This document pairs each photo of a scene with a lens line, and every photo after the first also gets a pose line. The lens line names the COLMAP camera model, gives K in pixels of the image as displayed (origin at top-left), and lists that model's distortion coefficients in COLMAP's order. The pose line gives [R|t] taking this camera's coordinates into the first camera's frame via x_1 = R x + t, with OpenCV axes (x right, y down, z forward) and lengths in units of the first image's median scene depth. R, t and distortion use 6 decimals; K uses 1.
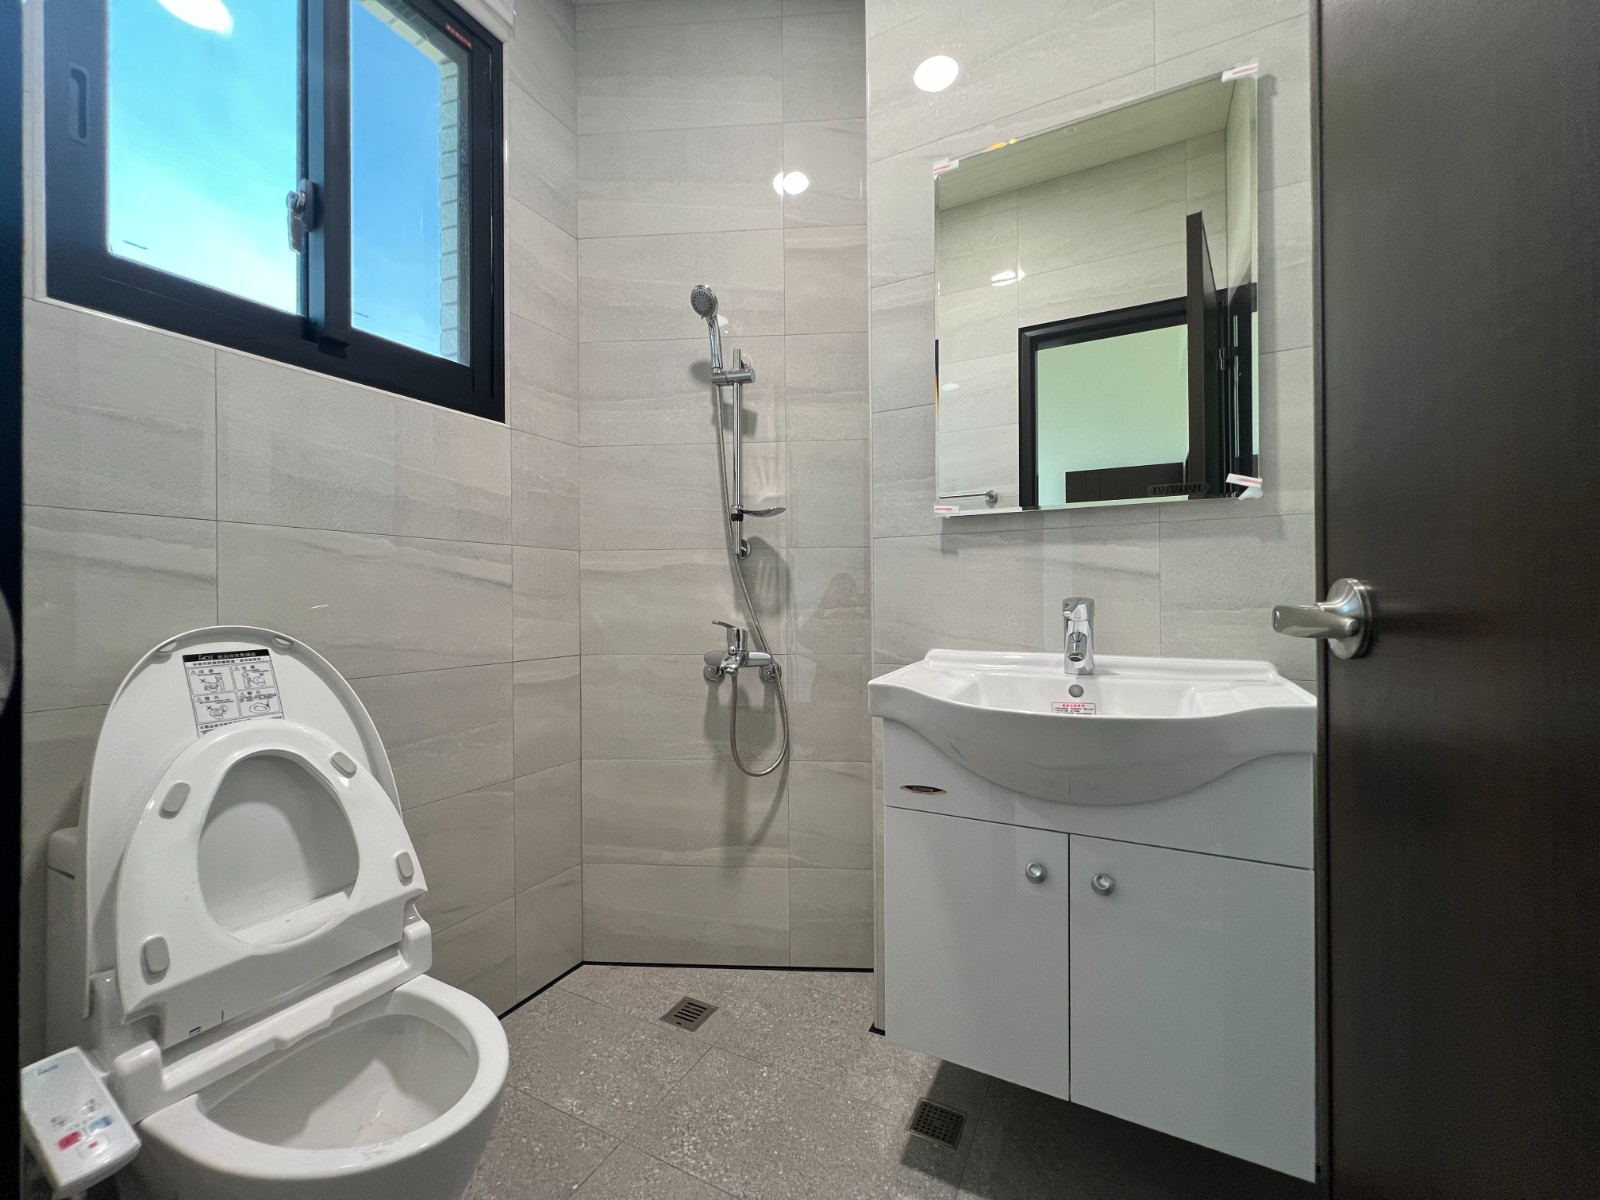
lens RADIAL K [[642.8, 0, 798.9], [0, 642.8, 605.1], [0, 0, 1]] dist [0.001017, 0.000379]
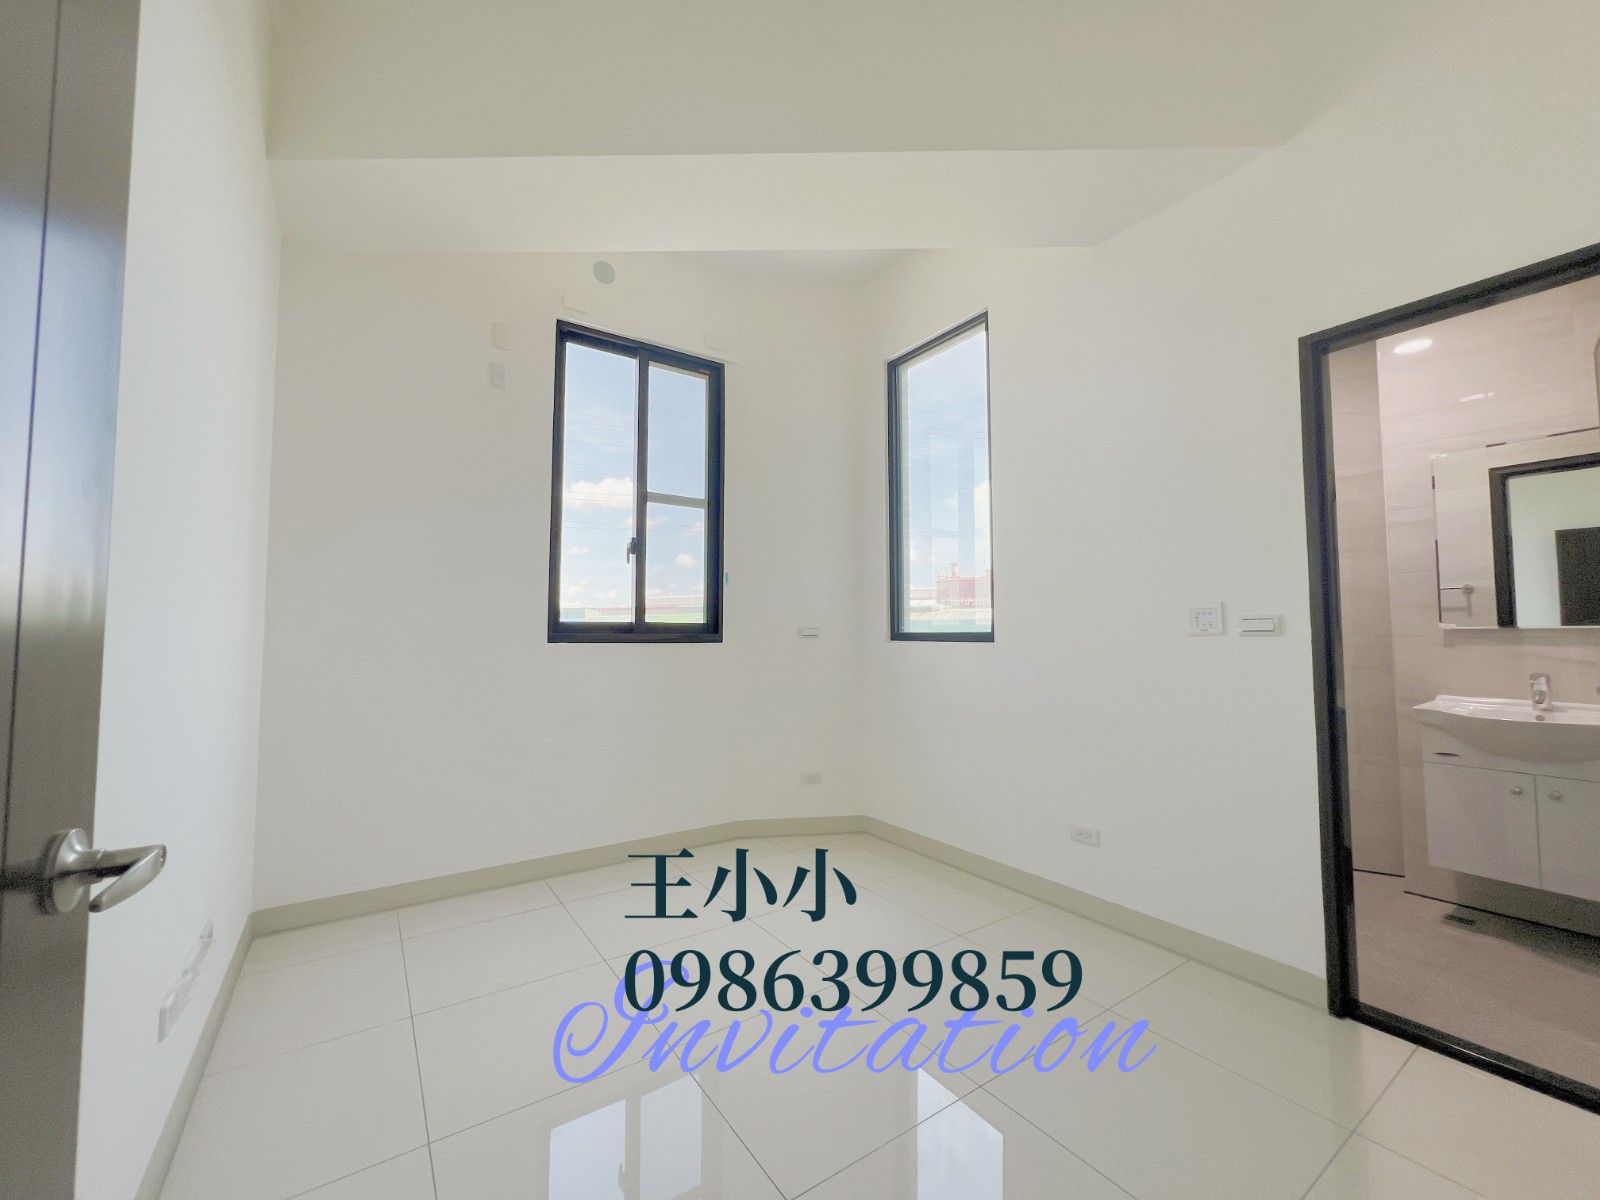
lens RADIAL K [[642.8, 0, 800.9], [0, 642.8, 601.8], [0, 0, 1]] dist [0.001017, 0.000379]
pose [[0.881518, -0.013355, -0.471961, -0.691777], [-0.016802, 0.998079, -0.059626, -0.079200], [0.471851, 0.060491, 0.879601, -1.989919]]
